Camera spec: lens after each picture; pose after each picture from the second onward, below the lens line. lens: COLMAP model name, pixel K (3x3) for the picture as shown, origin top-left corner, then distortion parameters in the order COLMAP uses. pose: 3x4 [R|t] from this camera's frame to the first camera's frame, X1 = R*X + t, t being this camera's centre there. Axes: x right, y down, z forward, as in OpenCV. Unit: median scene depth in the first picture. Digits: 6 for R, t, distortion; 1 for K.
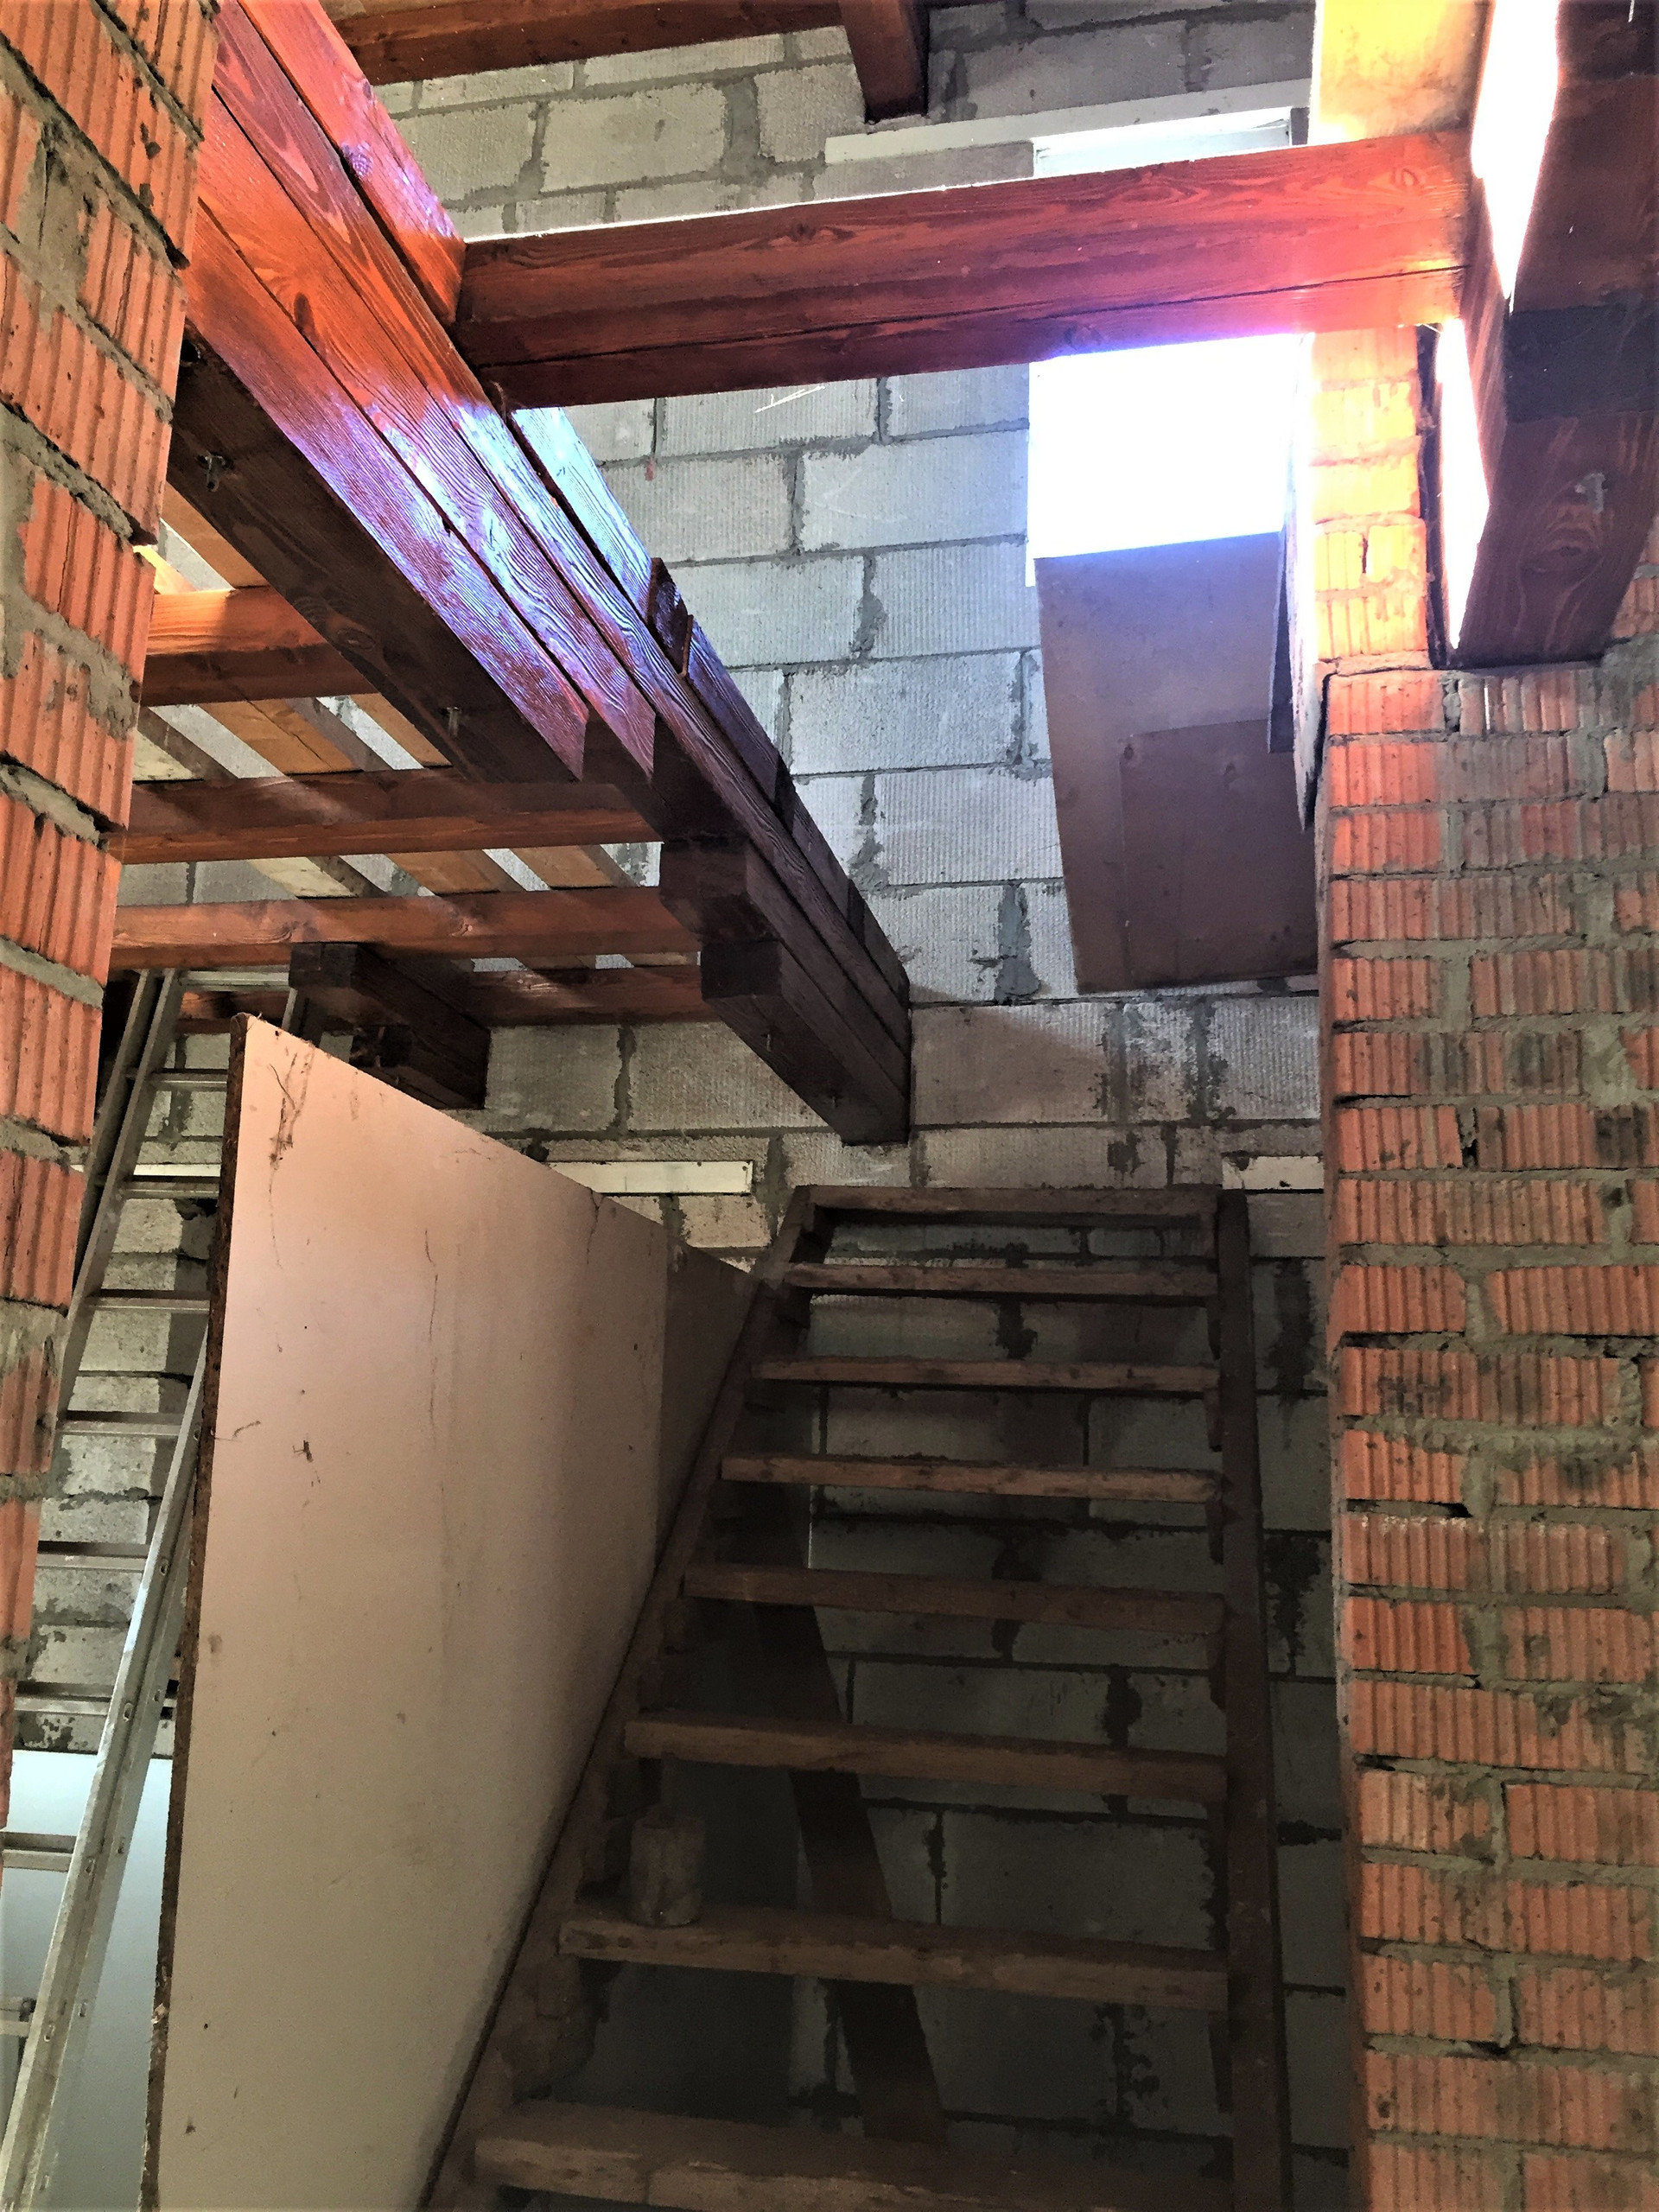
lens RADIAL K [[1871.4, 0, 861.4], [0, 1871.4, 1108.0], [0, 0, 1]] dist [0.073310, -0.104521]
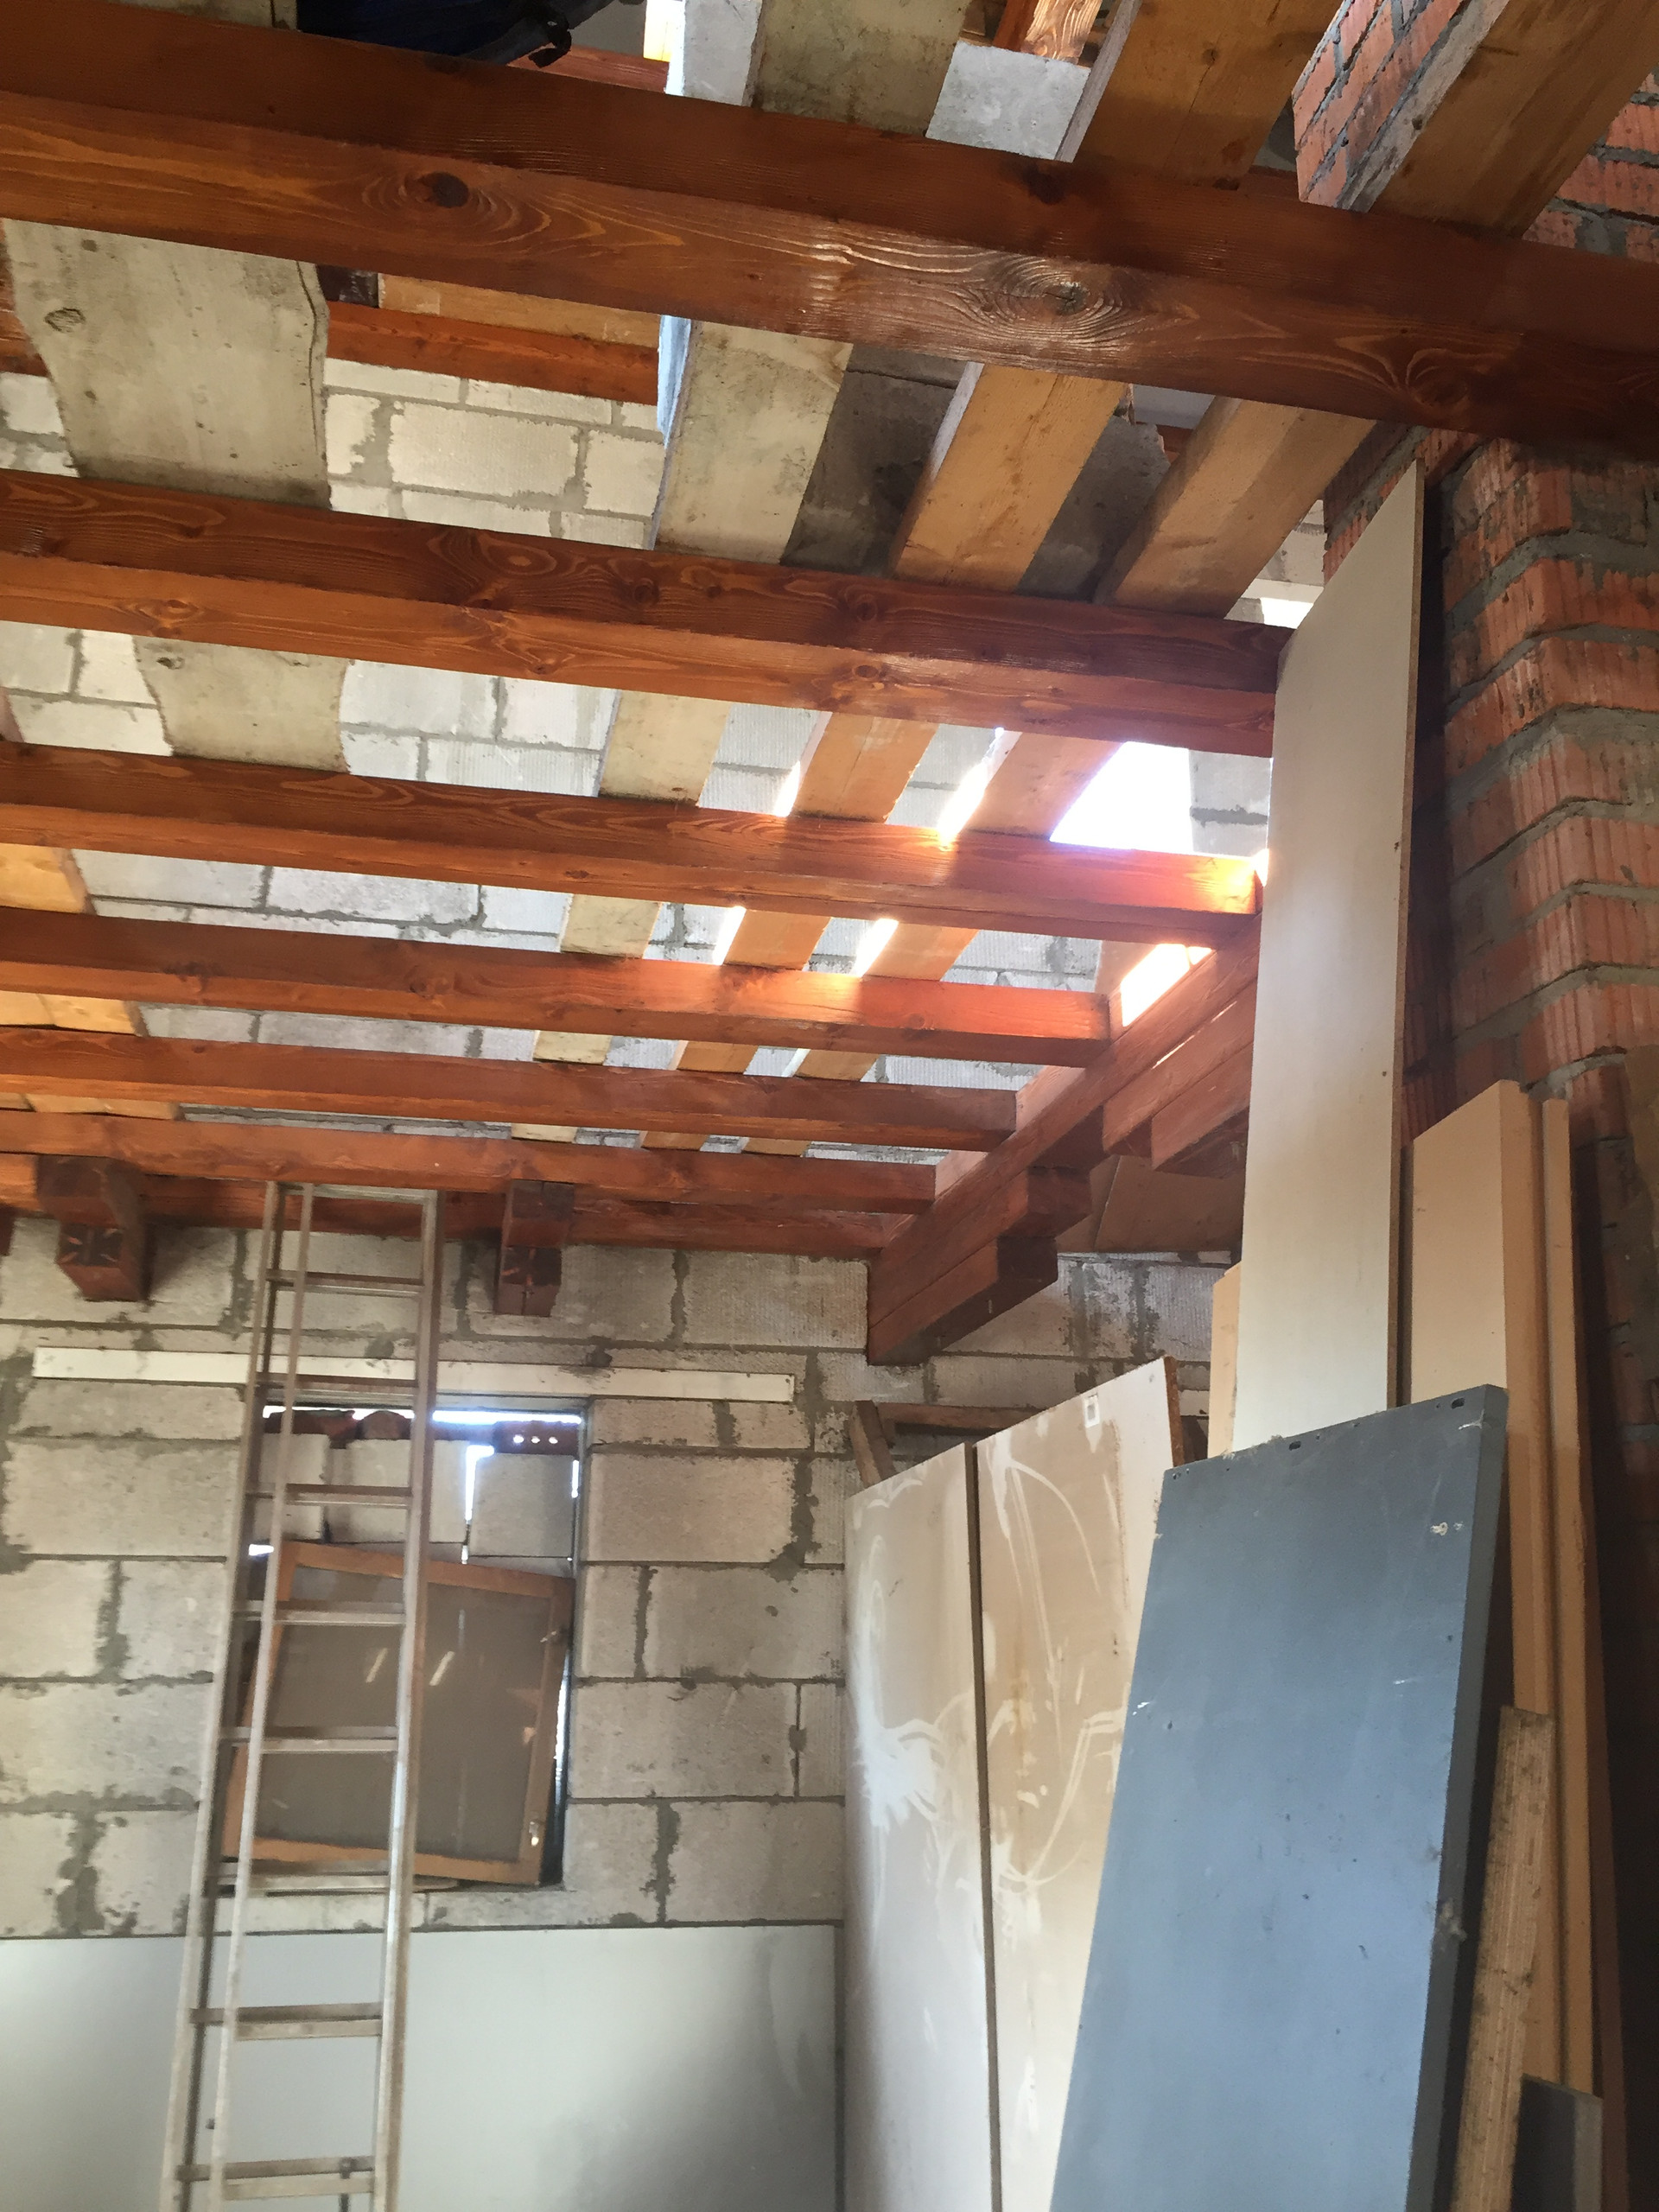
lens RADIAL K [[1871.4, 0, 829.1], [0, 1871.4, 1105.3], [0, 0, 1]] dist [0.073310, -0.104521]
pose [[0.914636, 0.090028, 0.394126, -0.549360], [-0.065170, 0.994973, -0.076037, -0.055793], [-0.398990, 0.043861, 0.915905, -0.110733]]
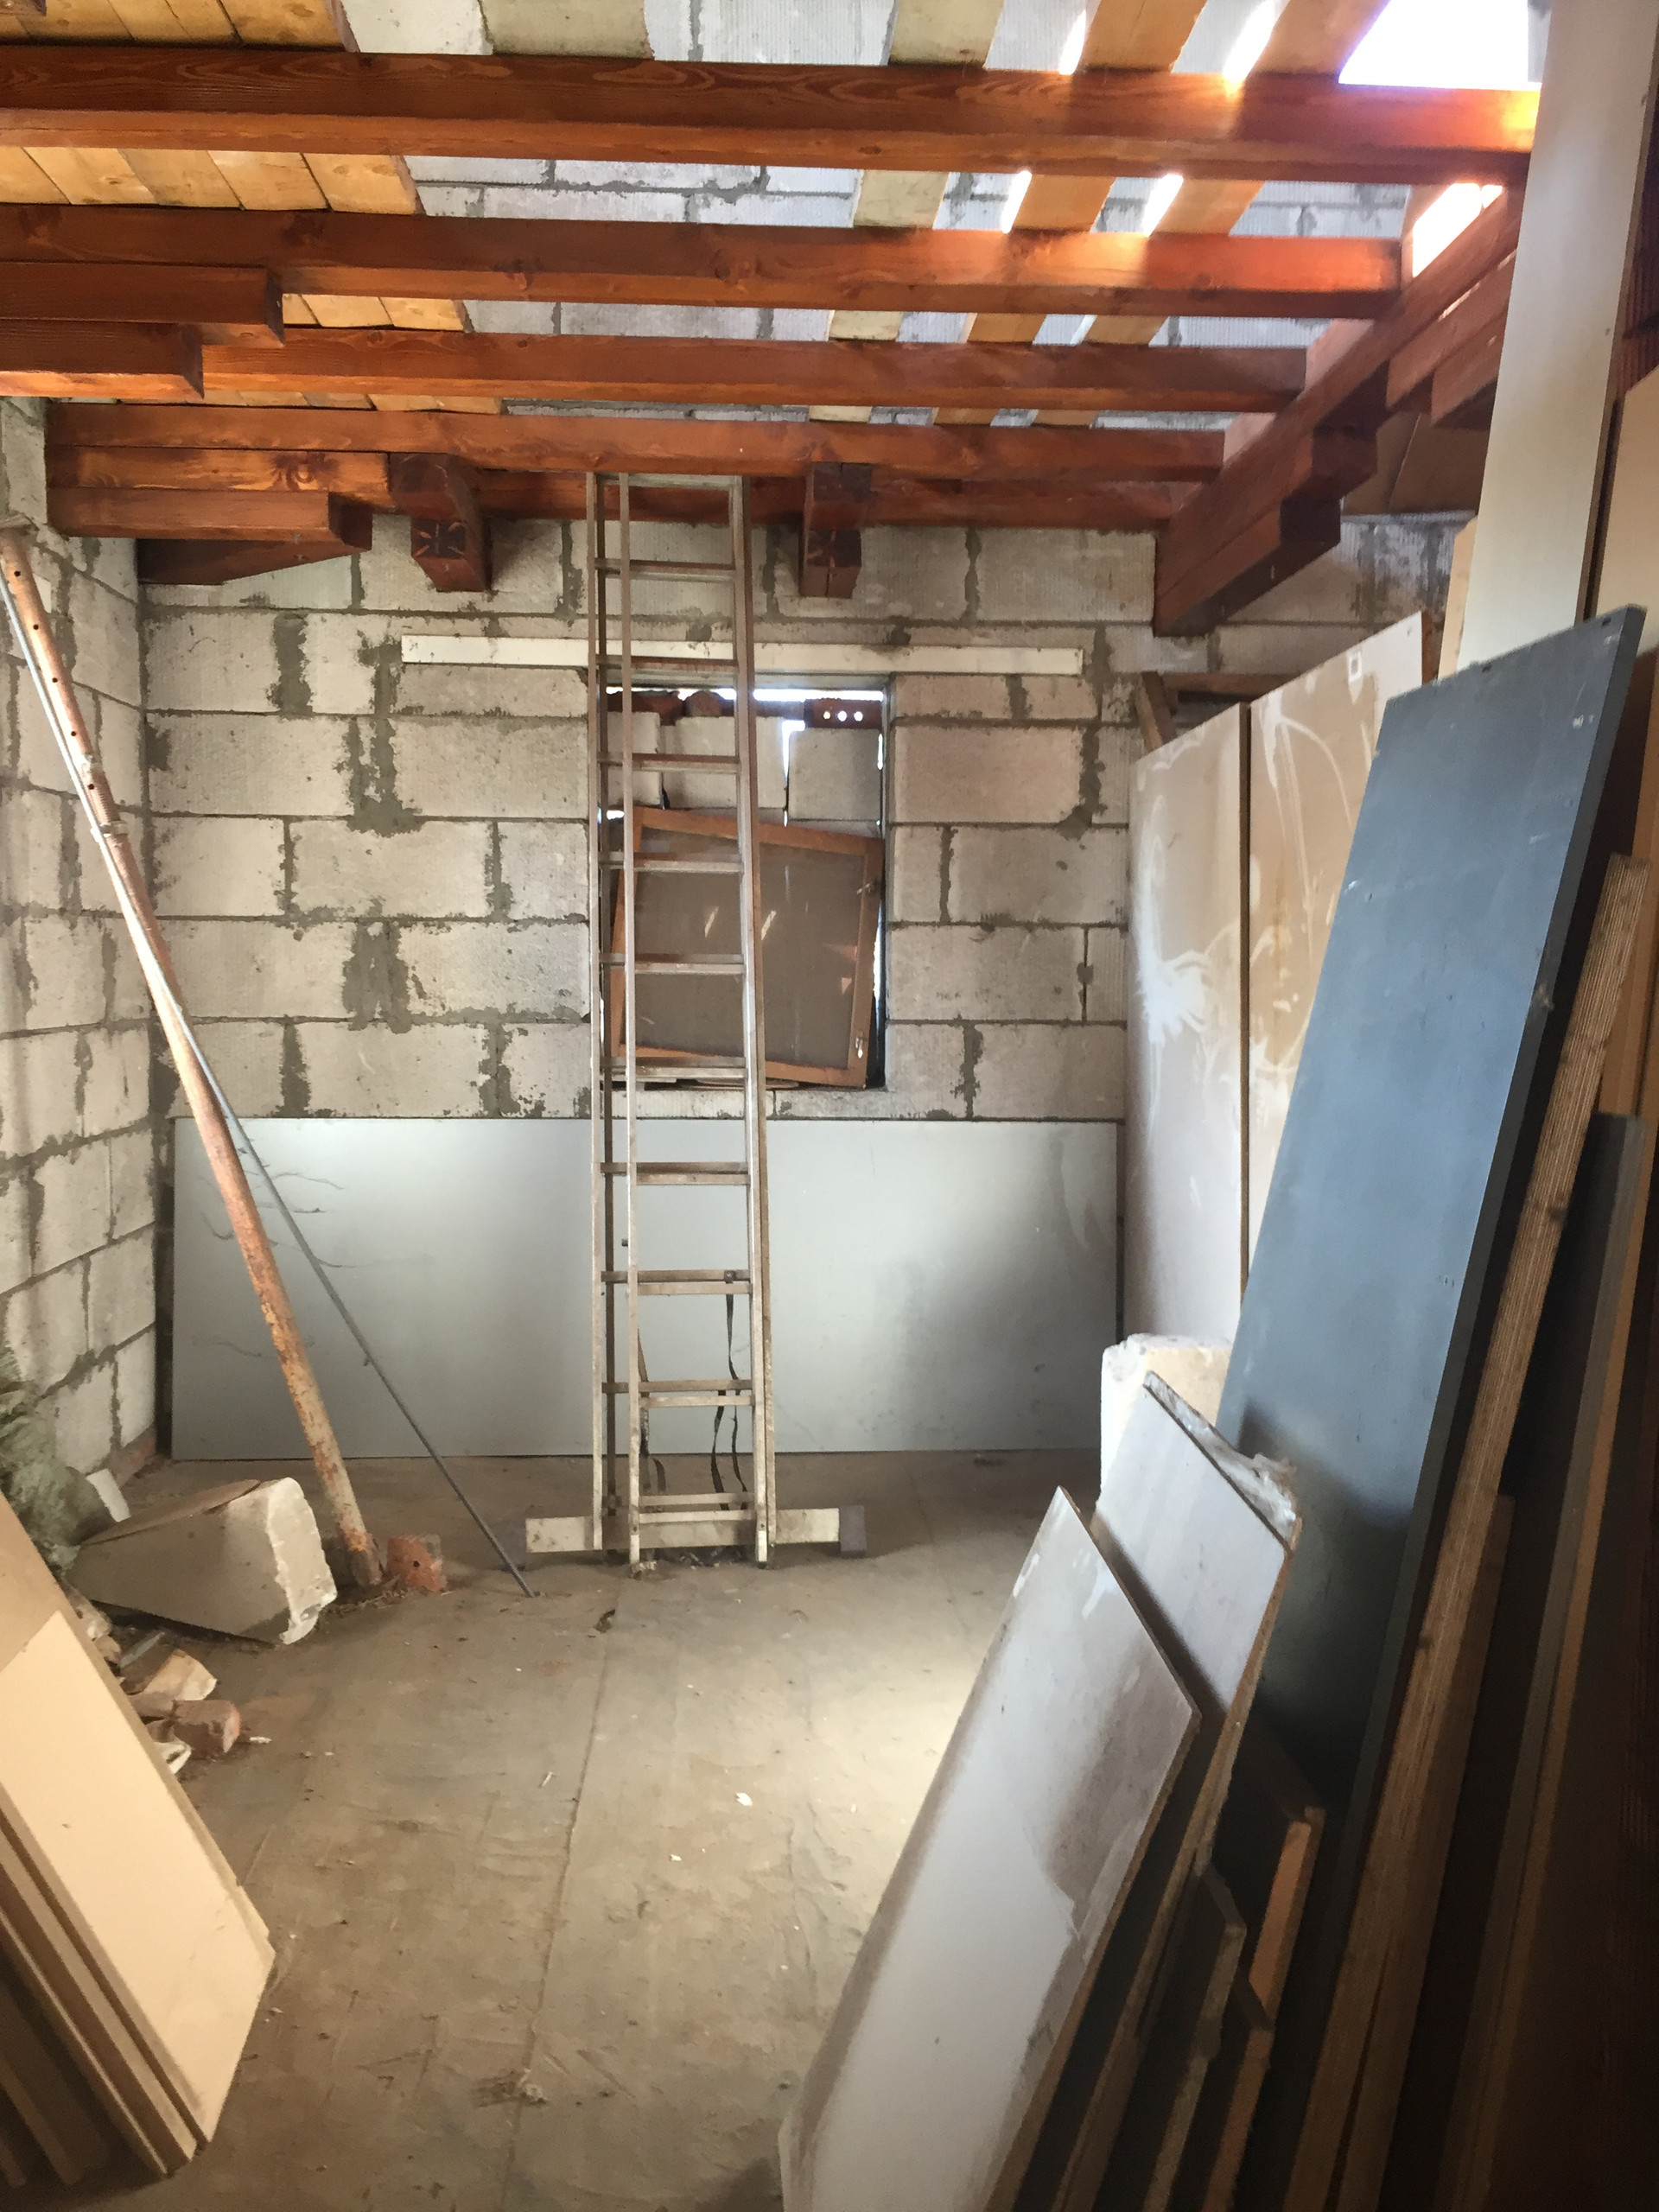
lens RADIAL K [[1871.4, 0, 848.6], [0, 1871.4, 1085.3], [0, 0, 1]] dist [0.073310, -0.104521]
pose [[0.963055, -0.047523, 0.265080, -0.585871], [-0.032489, 0.956616, 0.289536, -0.053671], [-0.267339, -0.287451, 0.919729, -0.209839]]
